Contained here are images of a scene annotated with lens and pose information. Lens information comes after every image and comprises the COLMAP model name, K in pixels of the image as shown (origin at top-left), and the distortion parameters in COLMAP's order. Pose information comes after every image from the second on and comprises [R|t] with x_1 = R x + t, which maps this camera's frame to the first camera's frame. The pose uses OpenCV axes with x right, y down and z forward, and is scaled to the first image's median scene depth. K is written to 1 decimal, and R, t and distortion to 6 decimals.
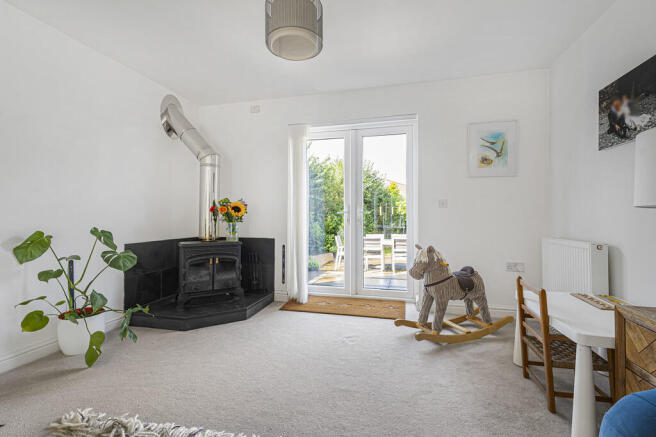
lens RADIAL K [[308.5, 0, 328.0], [0, 308.5, 218.5], [0, 0, 1]] dist [0.000152, 0.000035]
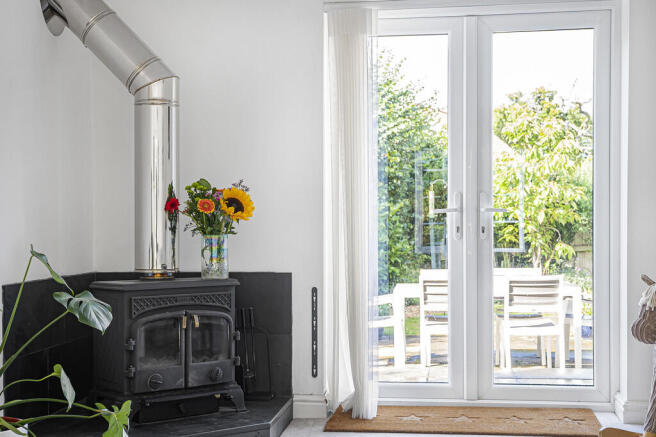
lens RADIAL K [[1009.4, 0, 327.3], [0, 1009.4, 269.1], [0, 0, 1]] dist [0.017126, 0.046032]
pose [[0.994316, -0.013139, 0.105655, -0.300914], [0.008878, 0.999132, 0.040700, 0.003714], [-0.106098, -0.039531, 0.993570, -0.431410]]
